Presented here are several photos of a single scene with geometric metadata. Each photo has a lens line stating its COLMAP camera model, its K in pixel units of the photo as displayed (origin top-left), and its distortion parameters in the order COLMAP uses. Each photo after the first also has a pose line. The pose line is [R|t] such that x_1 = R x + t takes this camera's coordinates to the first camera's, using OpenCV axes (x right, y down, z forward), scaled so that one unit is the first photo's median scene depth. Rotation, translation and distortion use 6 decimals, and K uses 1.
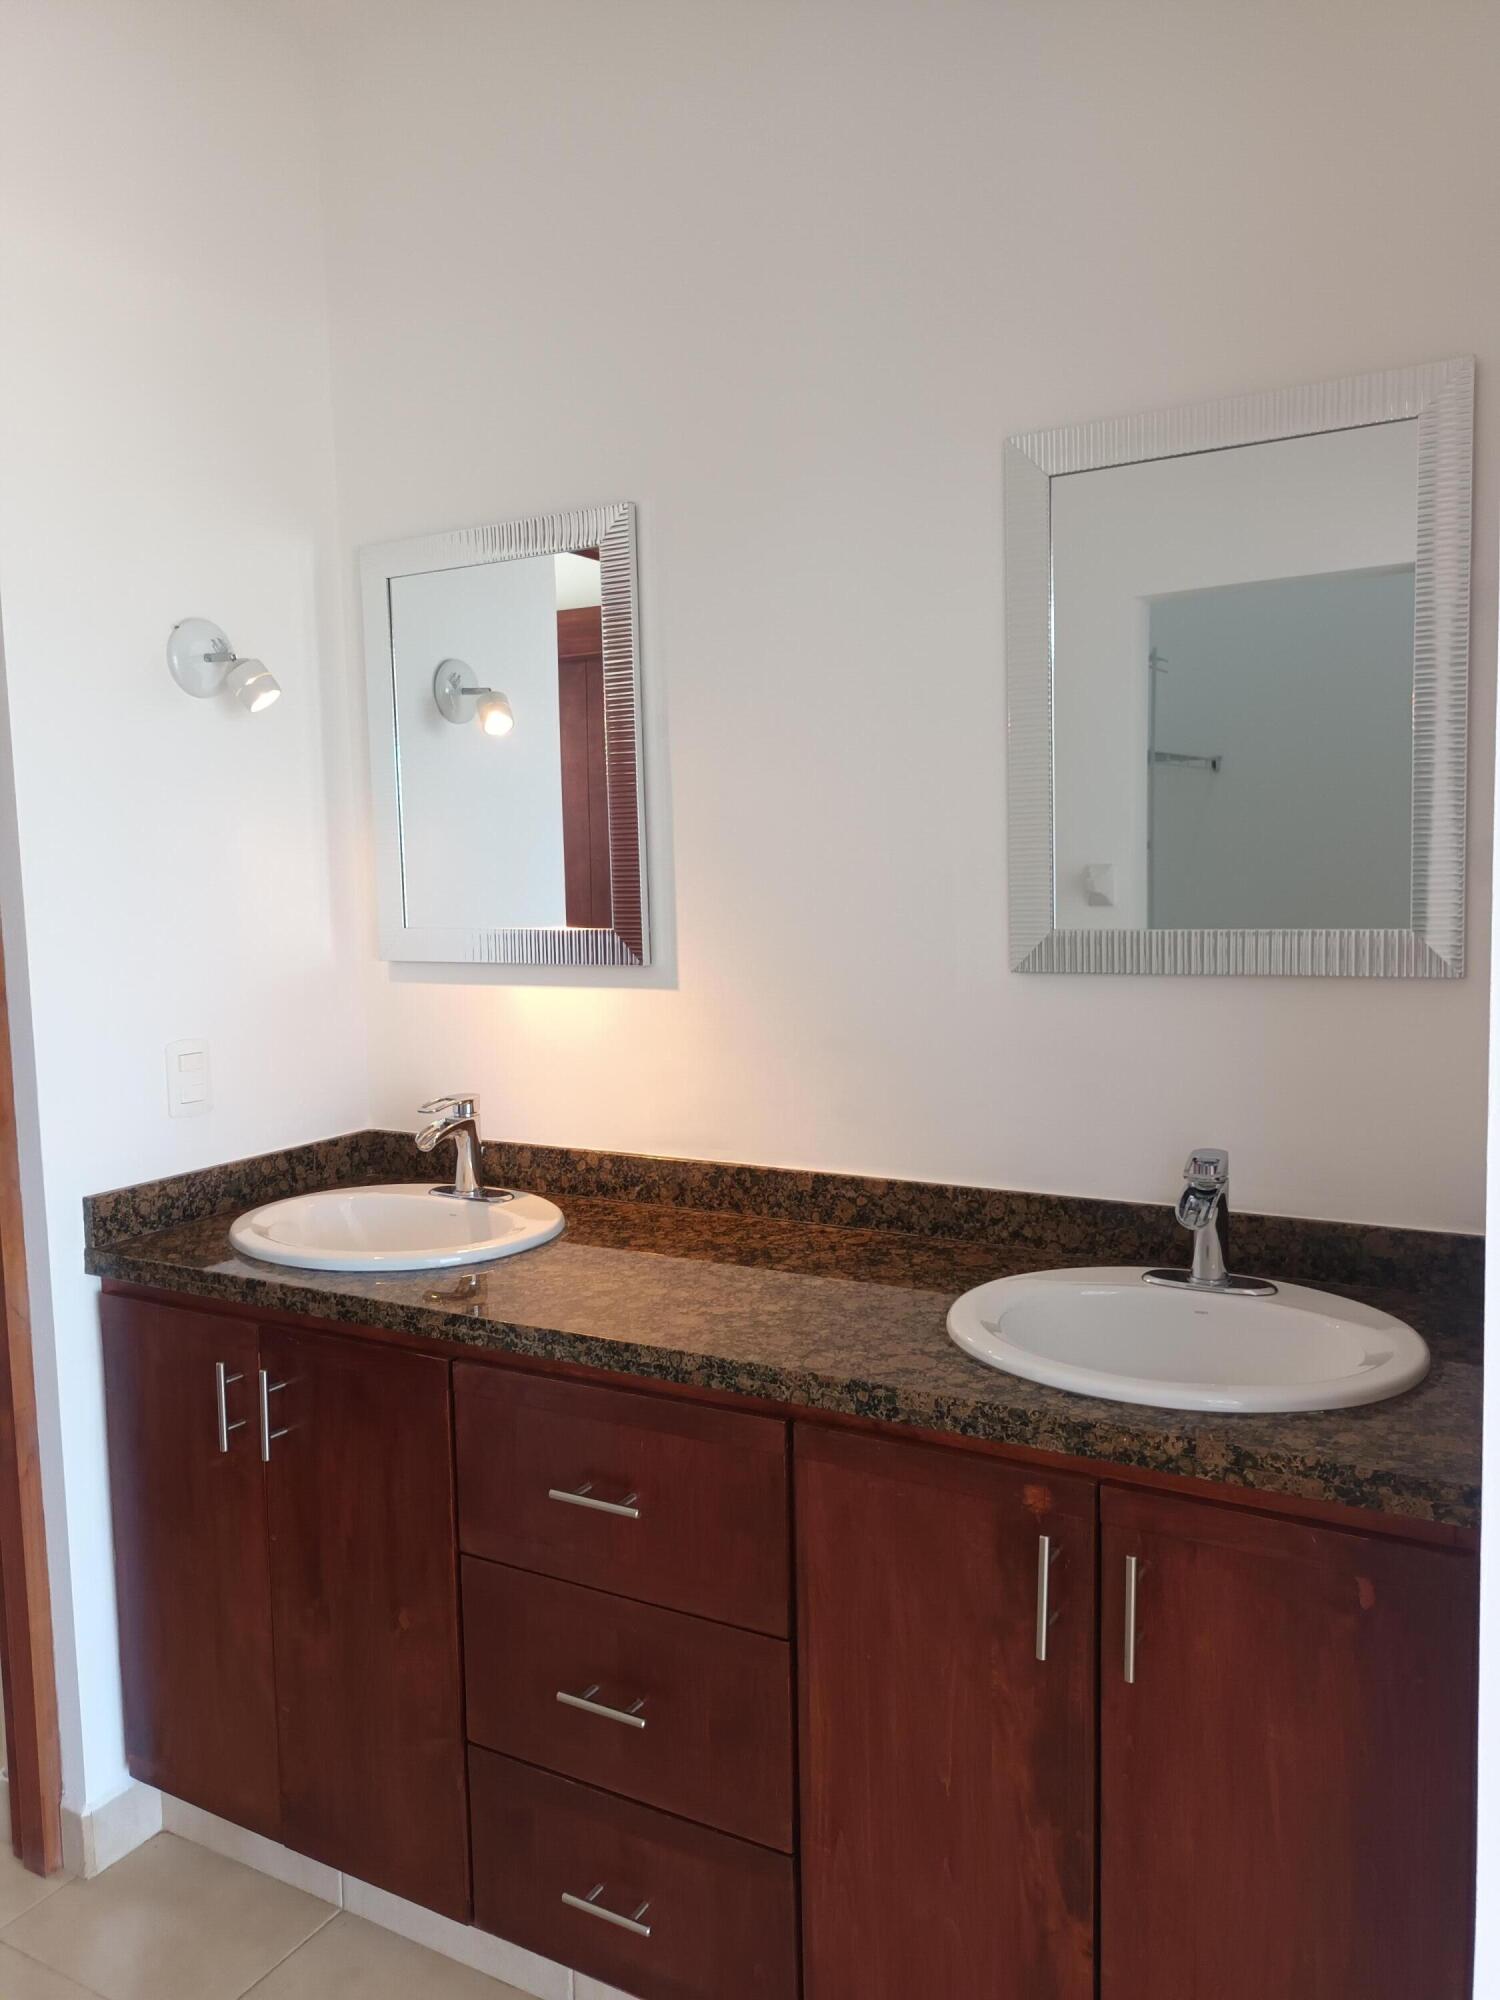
lens RADIAL K [[1498.6, 0, 754.4], [0, 1498.6, 999.0], [0, 0, 1]] dist [0.031504, -0.008979]
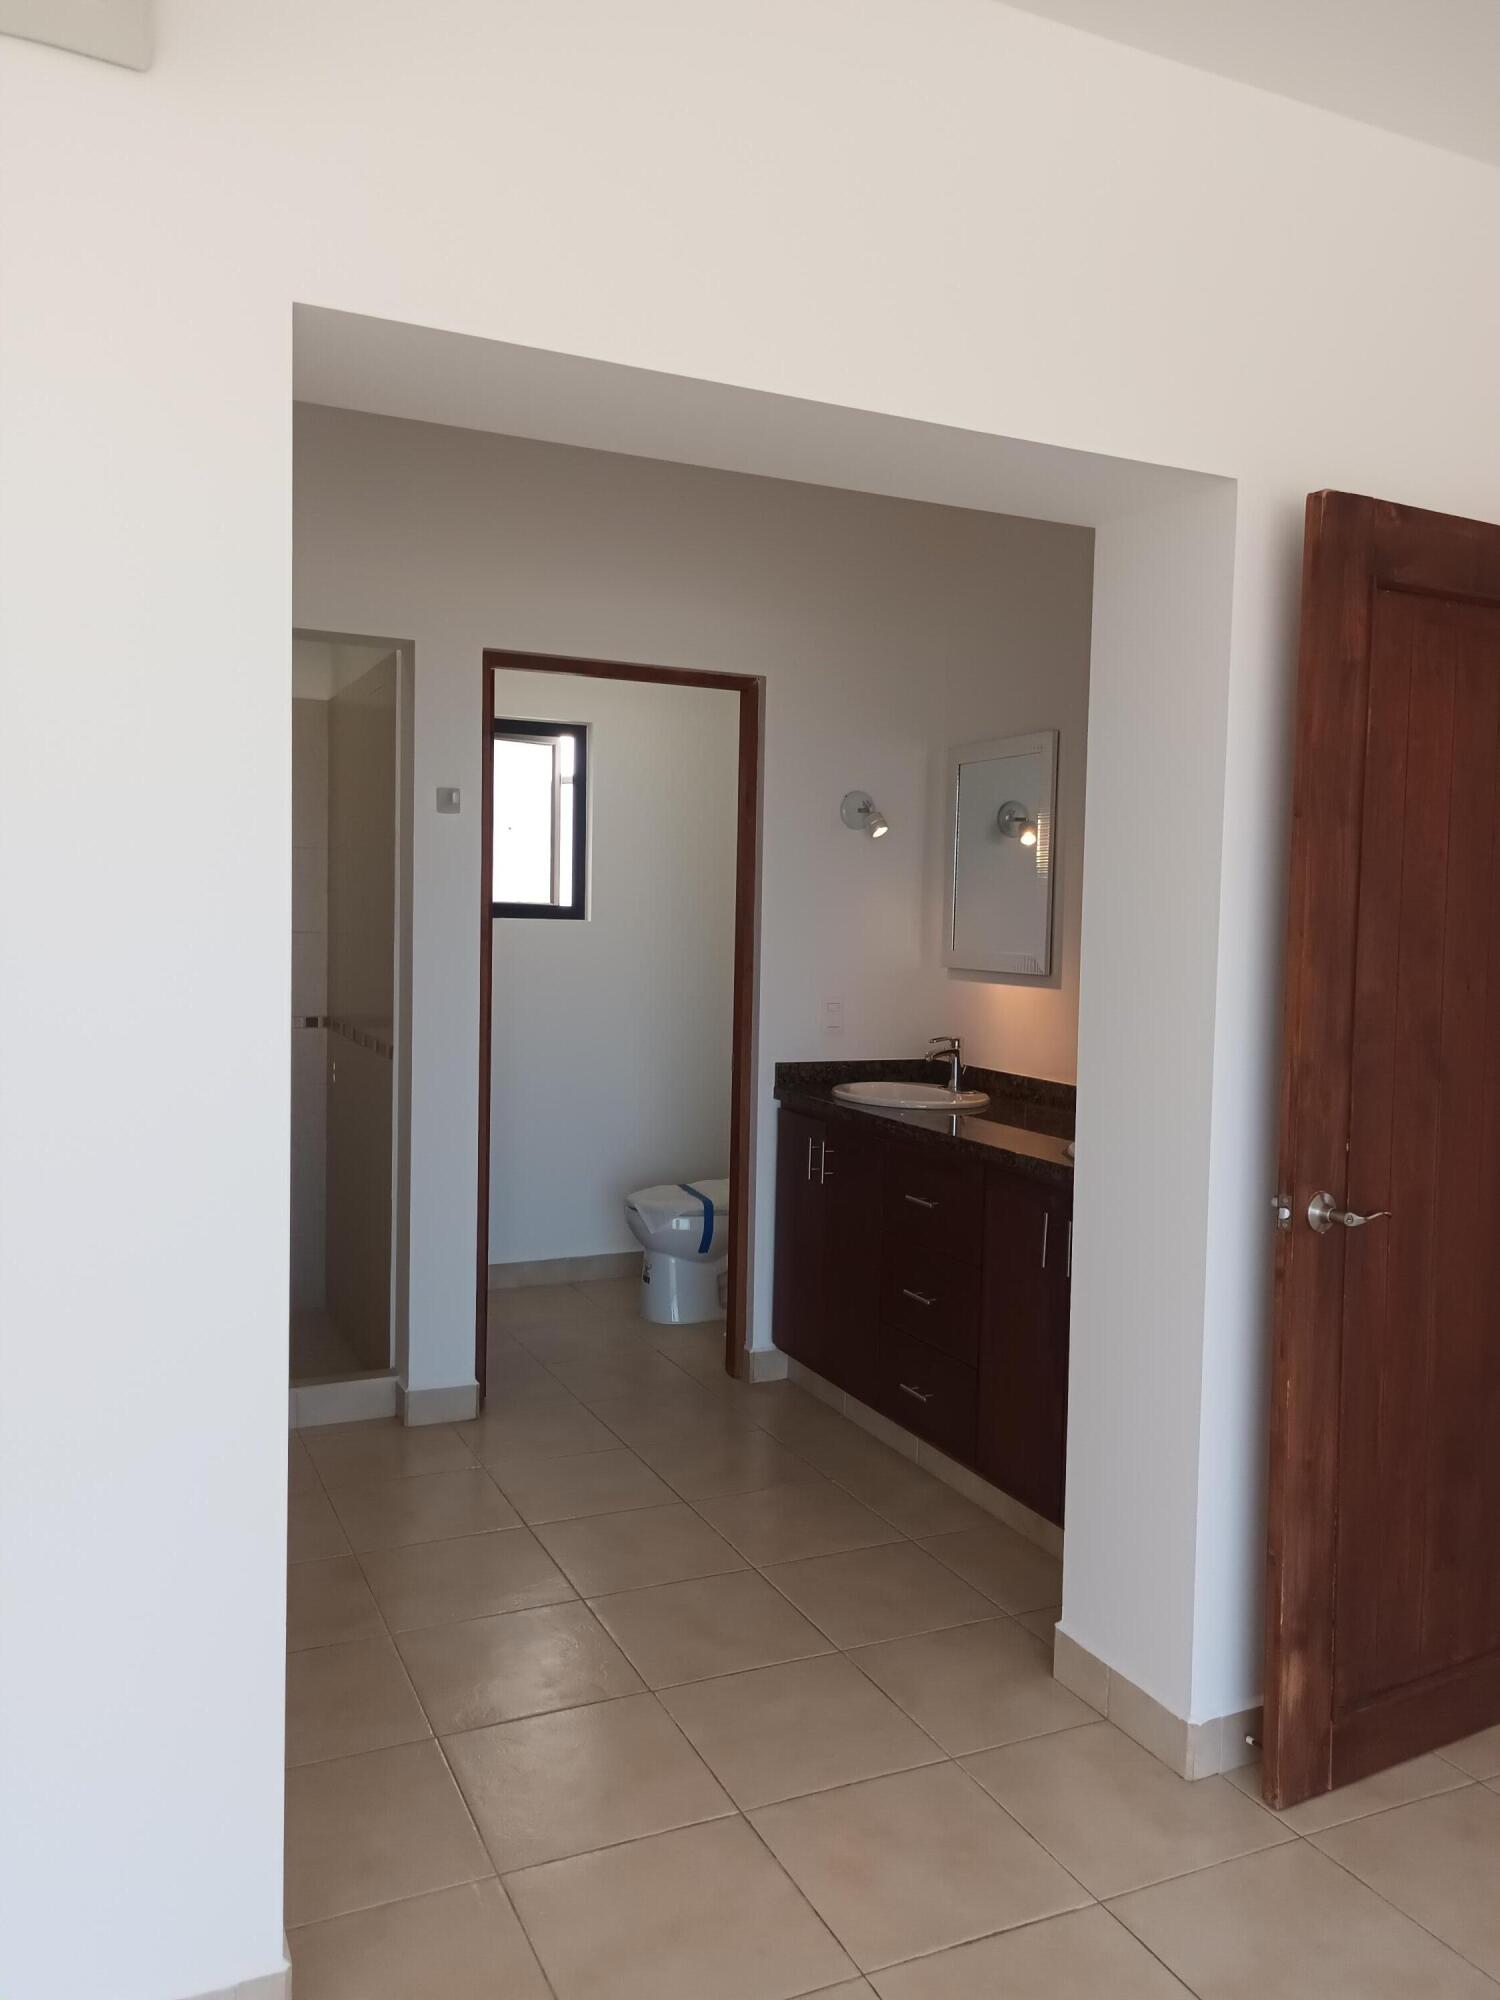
lens RADIAL K [[1498.6, 0, 749.3], [0, 1498.6, 999.2], [0, 0, 1]] dist [0.031504, -0.008979]
pose [[0.822603, 0.081116, -0.562800, 0.676337], [-0.099054, 0.995081, -0.001360, 0.045473], [0.559922, 0.056866, 0.826592, -0.744527]]
